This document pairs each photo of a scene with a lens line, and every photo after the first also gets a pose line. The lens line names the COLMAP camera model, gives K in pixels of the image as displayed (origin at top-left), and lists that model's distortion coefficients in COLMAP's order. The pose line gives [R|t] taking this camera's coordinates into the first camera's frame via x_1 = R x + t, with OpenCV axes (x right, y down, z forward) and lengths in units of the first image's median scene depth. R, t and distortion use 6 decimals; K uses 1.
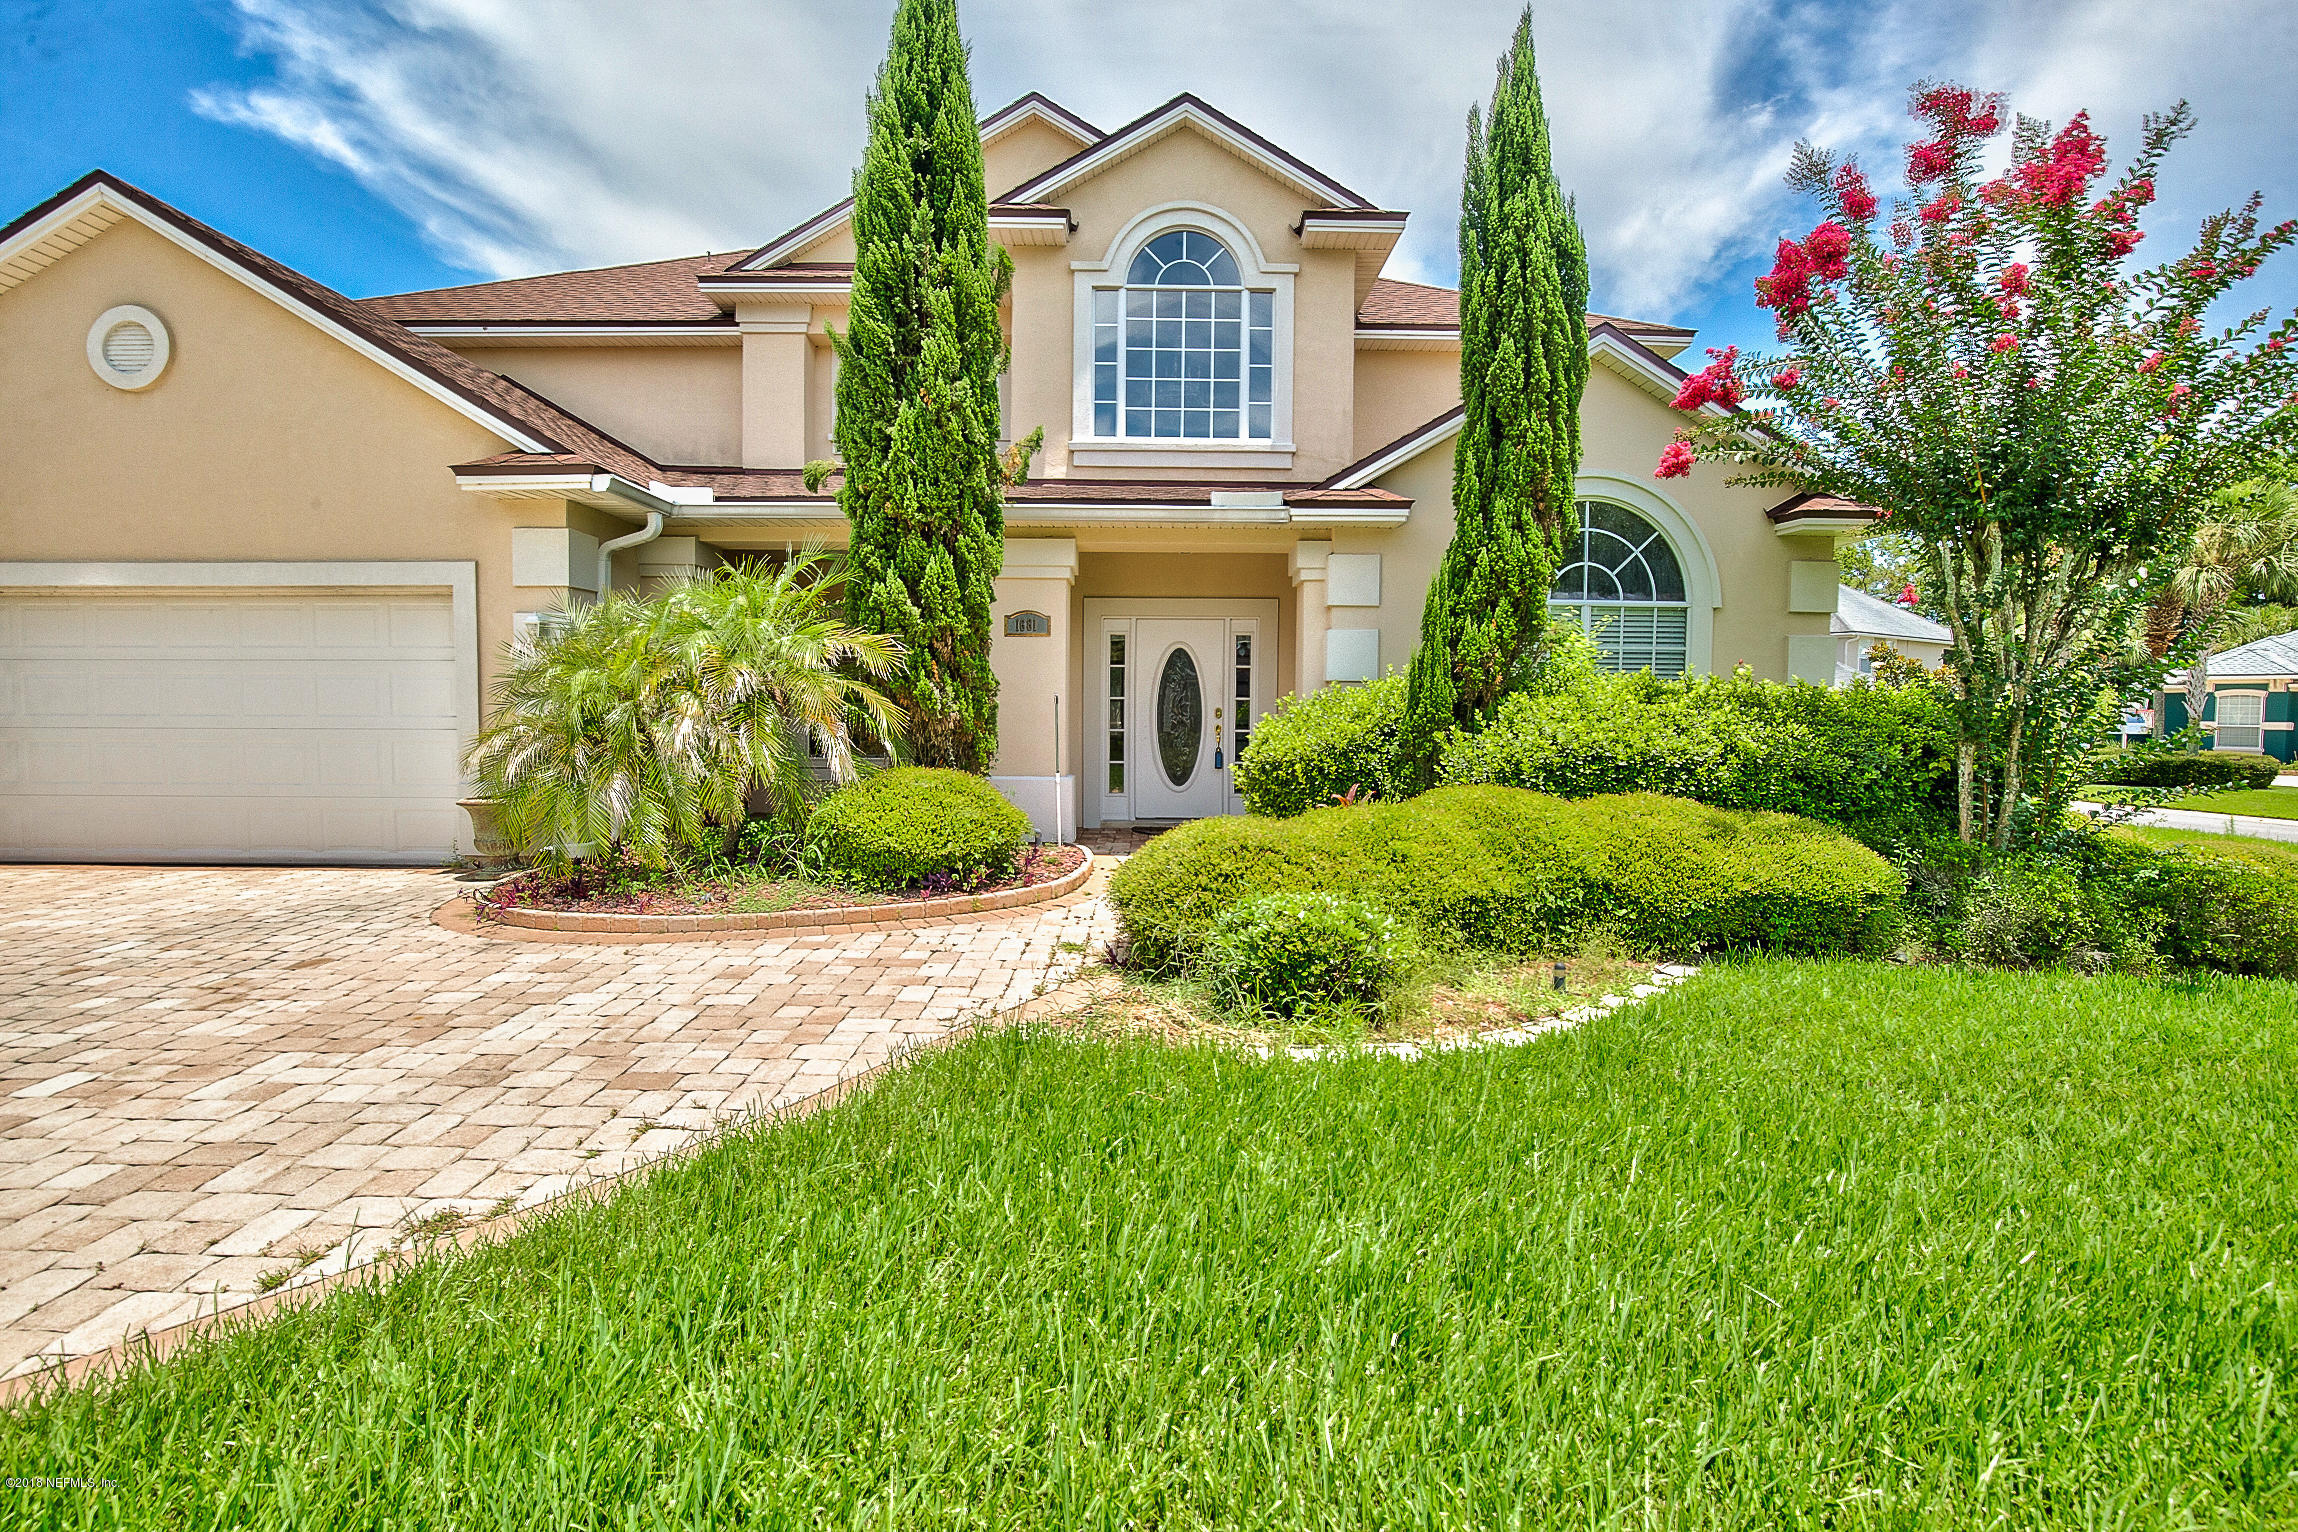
lens RADIAL K [[1059.9, 0, 1149.0], [0, 1059.9, 766.0], [0, 0, 1]] dist [-0.032372, 0.007313]
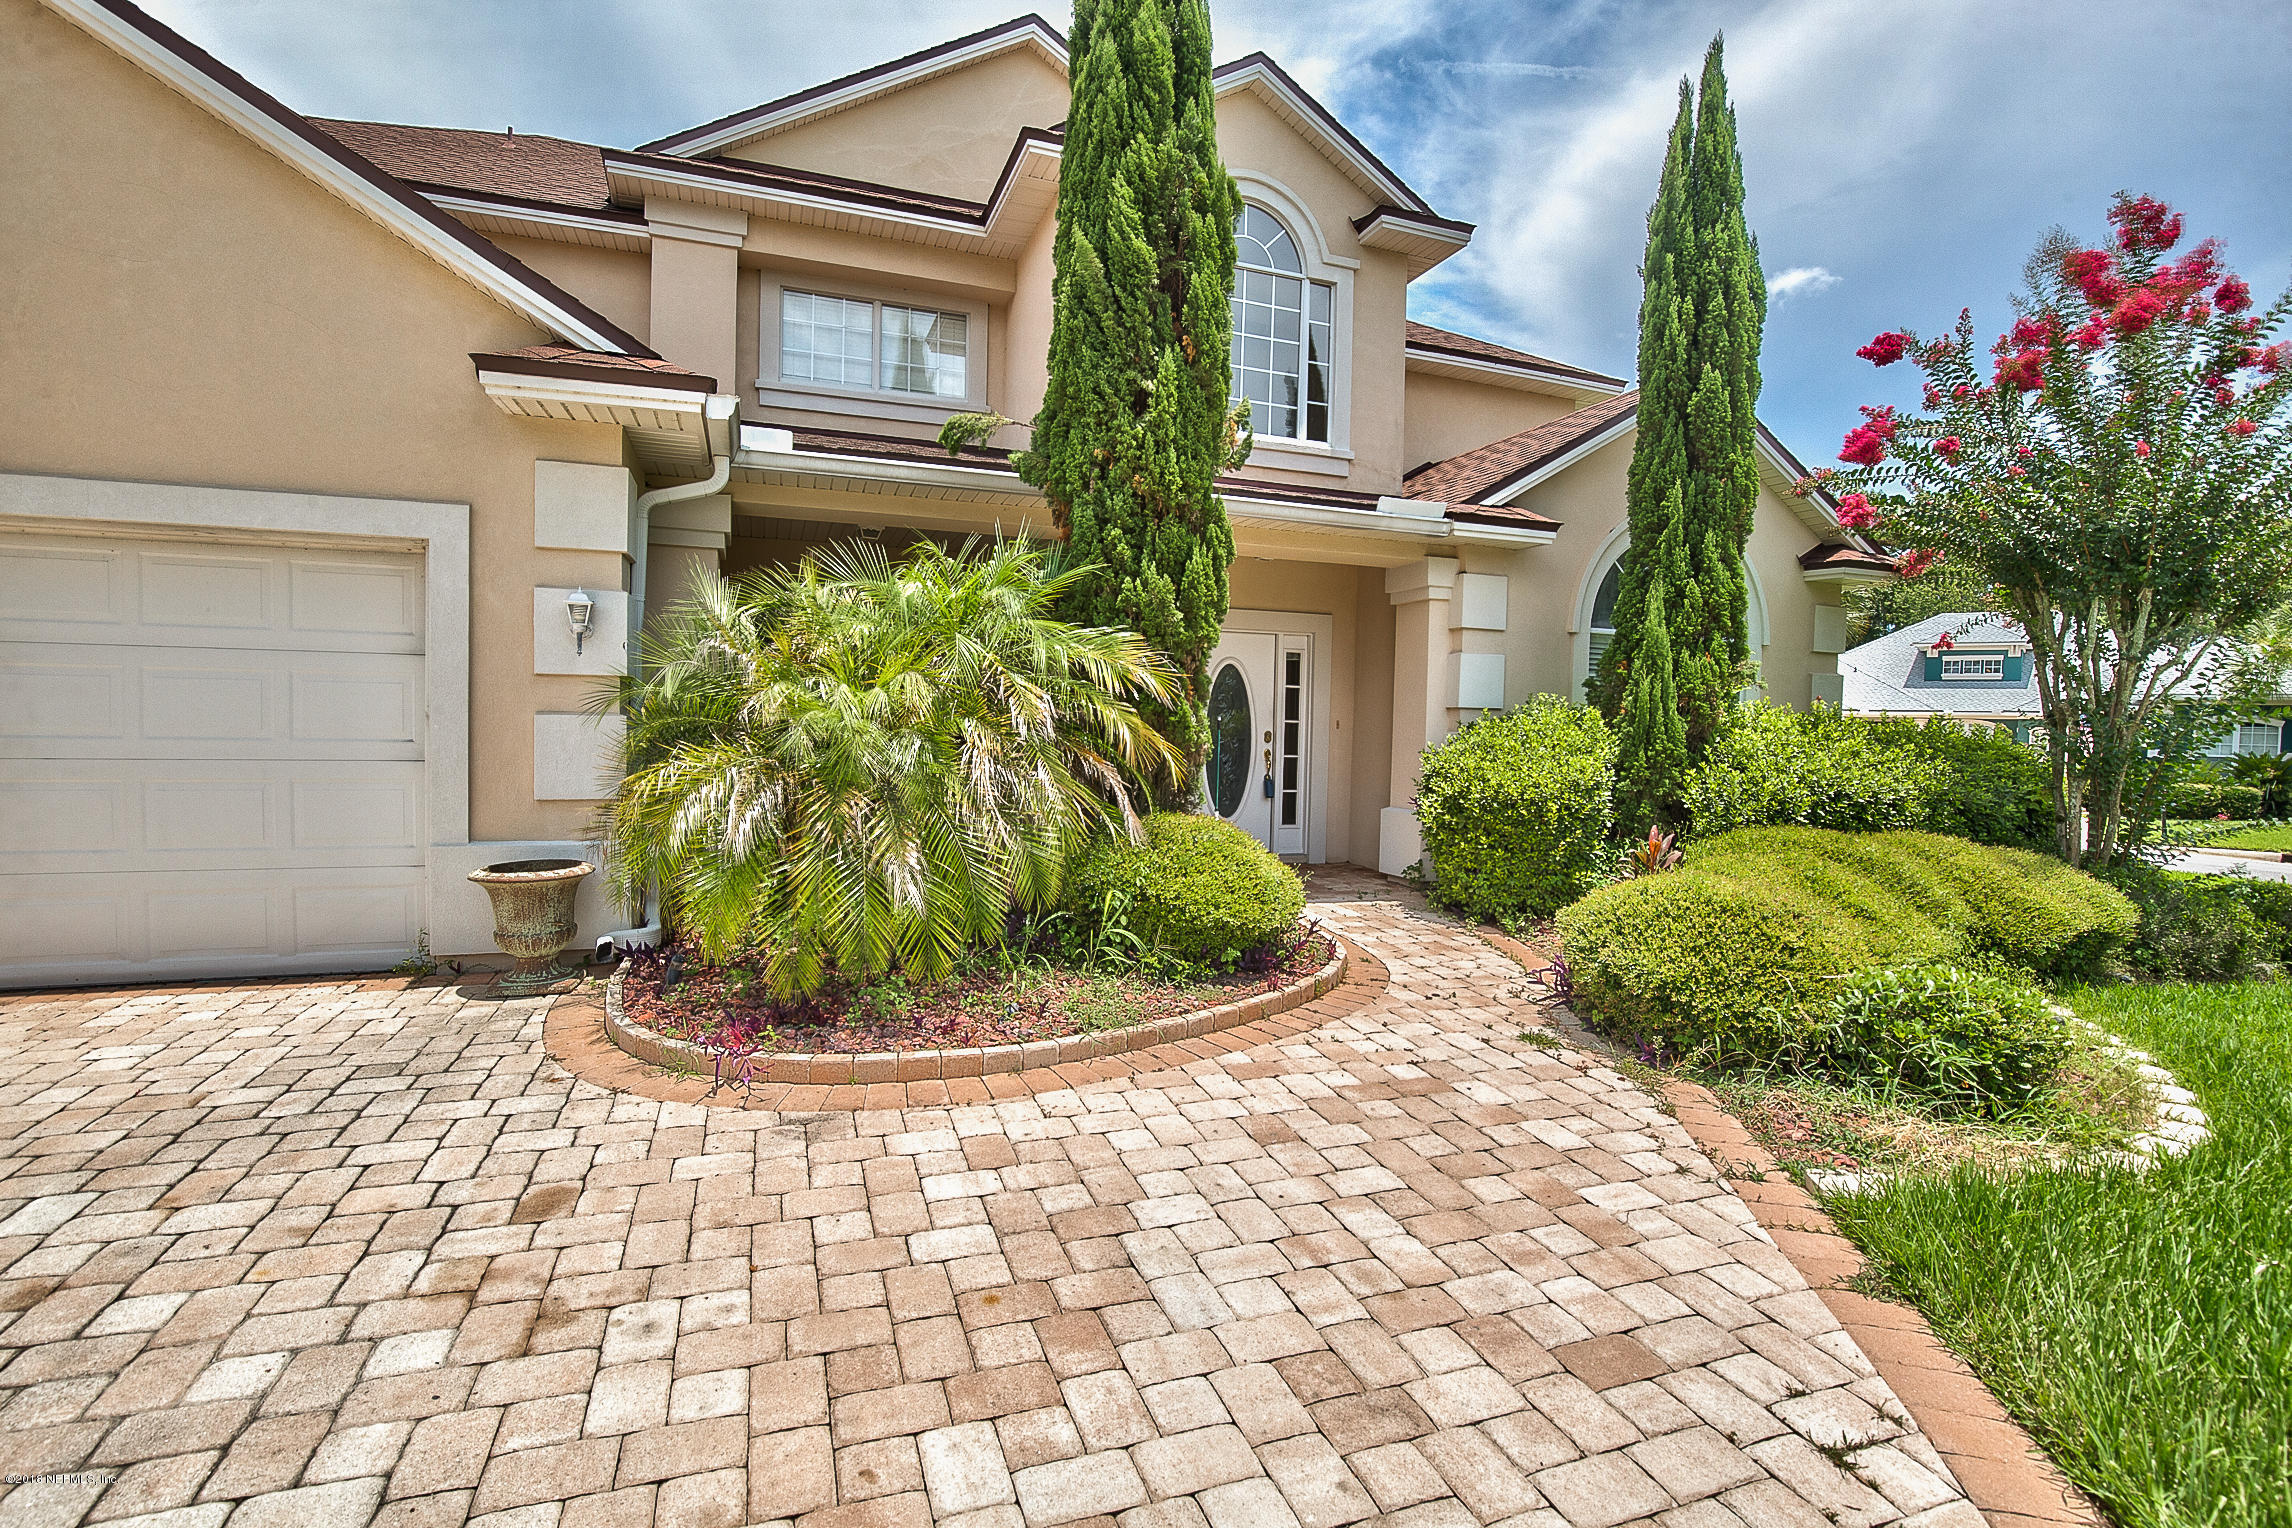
lens RADIAL K [[1061.8, 0, 1146.0], [0, 1061.8, 764.0], [0, 0, 1]] dist [-0.032559, 0.000616]
pose [[0.940789, 0.000335, 0.338993, -0.472908], [0.001866, 0.999979, -0.006167, -0.029147], [-0.338988, 0.006435, 0.940769, 0.244537]]
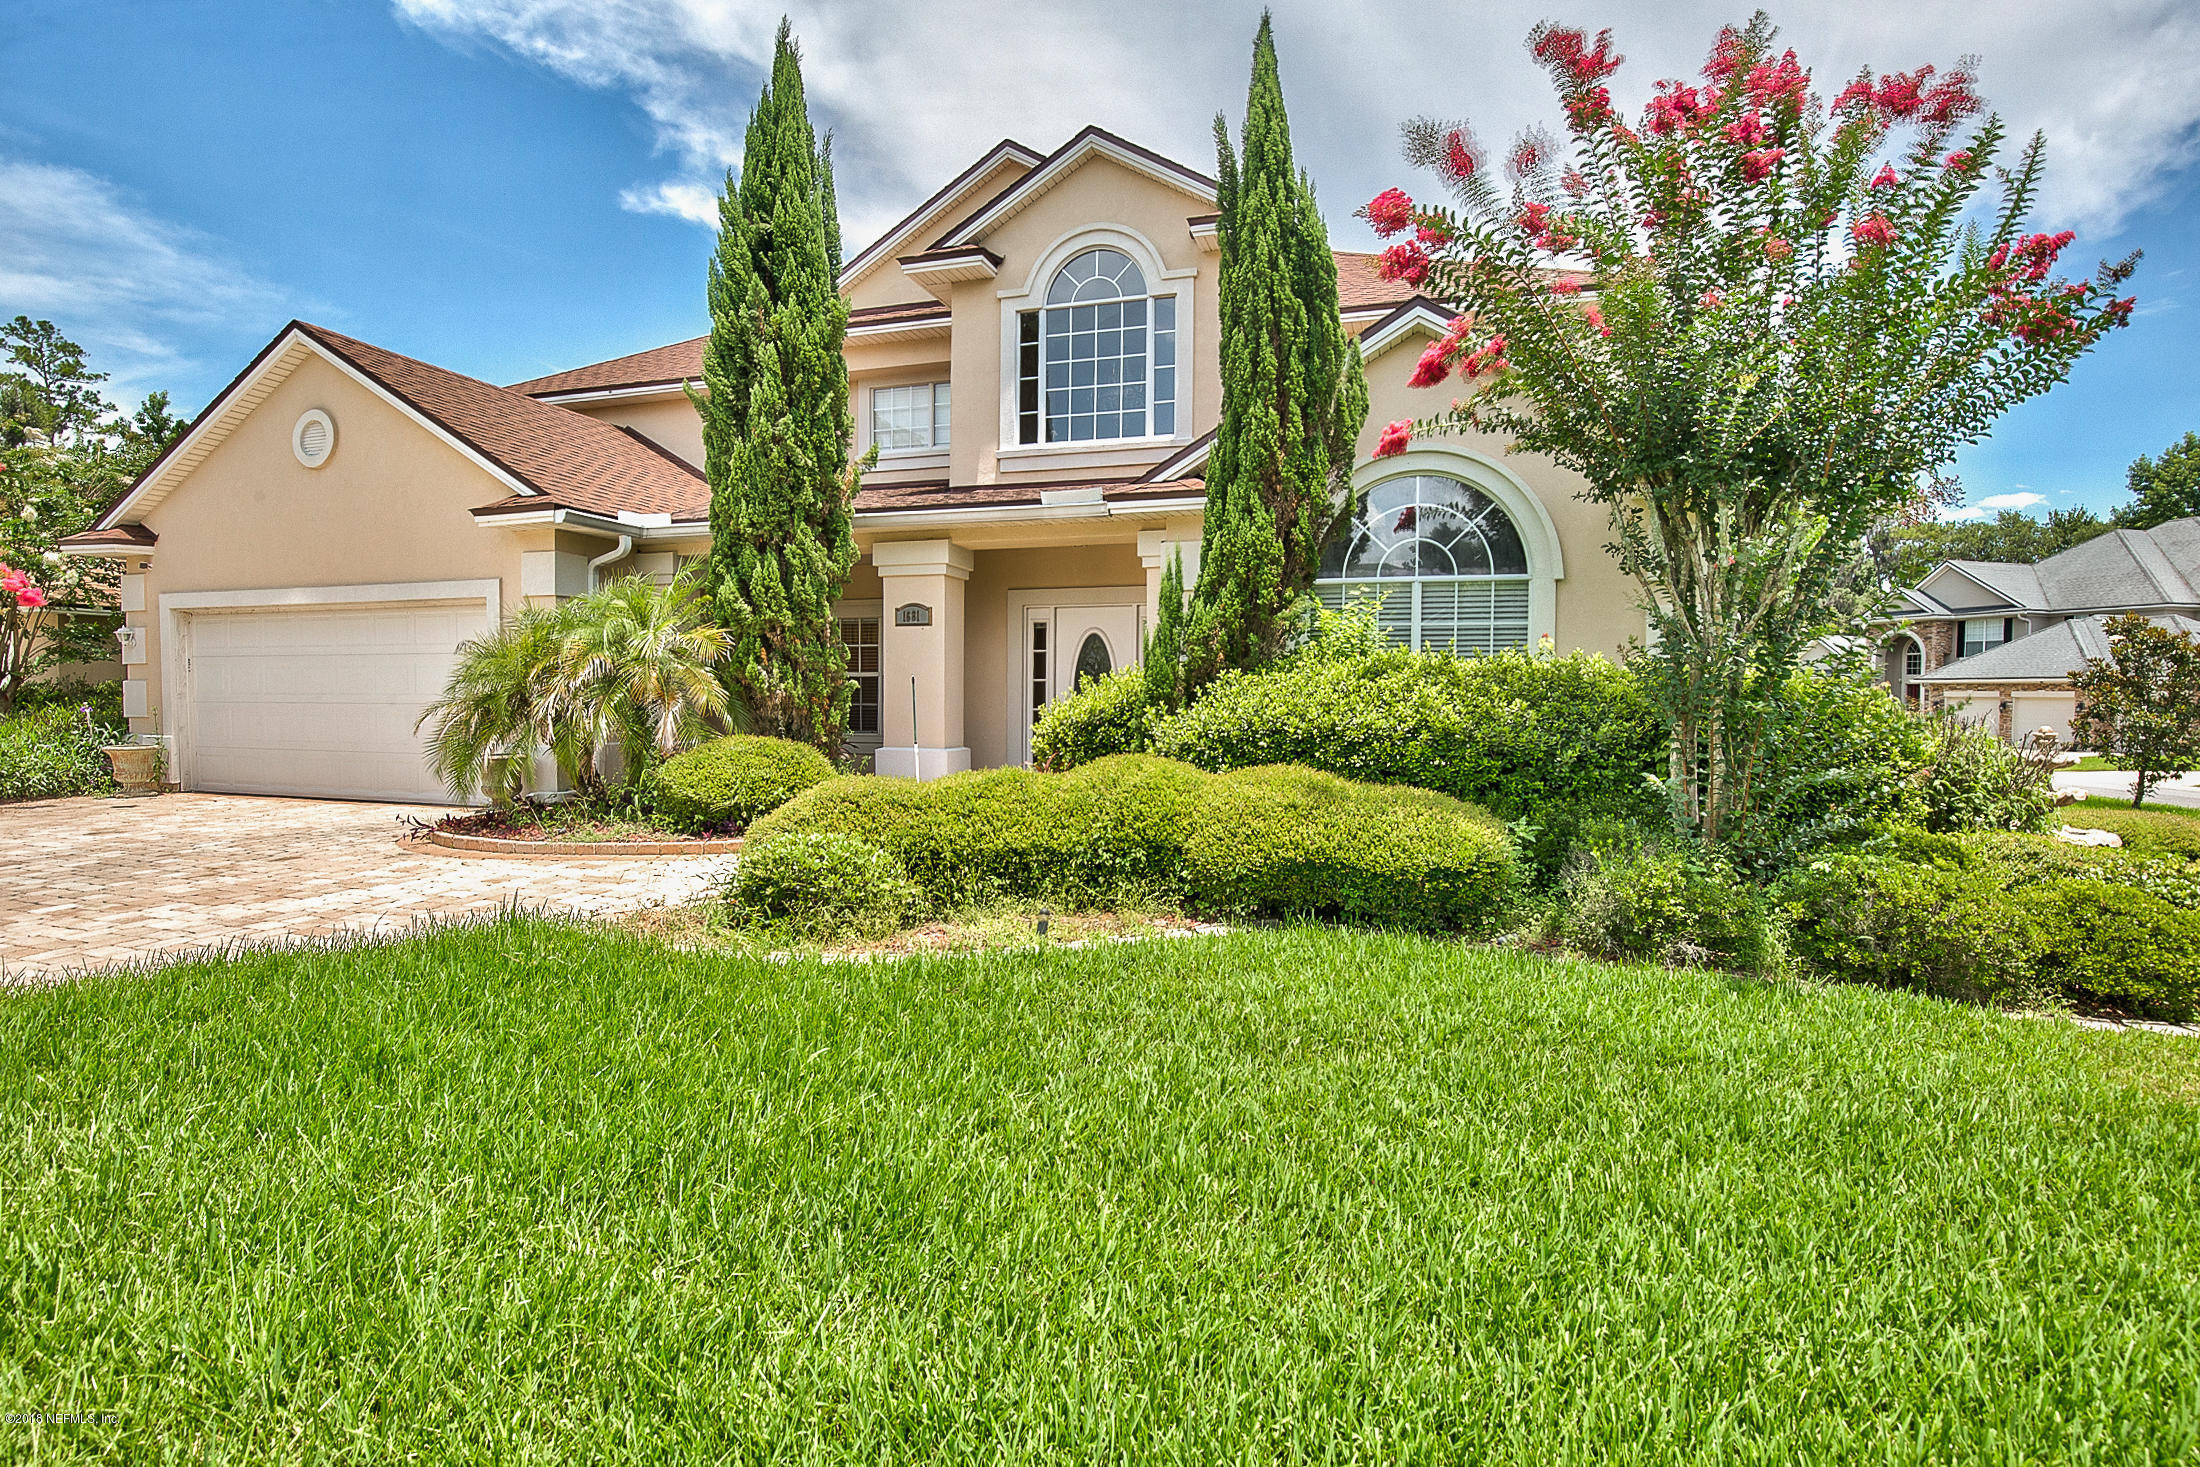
lens RADIAL K [[1058.4, 0, 1100.0], [0, 1058.4, 733.5], [0, 0, 1]] dist [-0.031750, 0.009179]
pose [[0.949780, 0.009894, -0.312762, 0.512710], [-0.016263, 0.999710, -0.017762, 0.013510], [0.312495, 0.021957, 0.949666, -0.028181]]
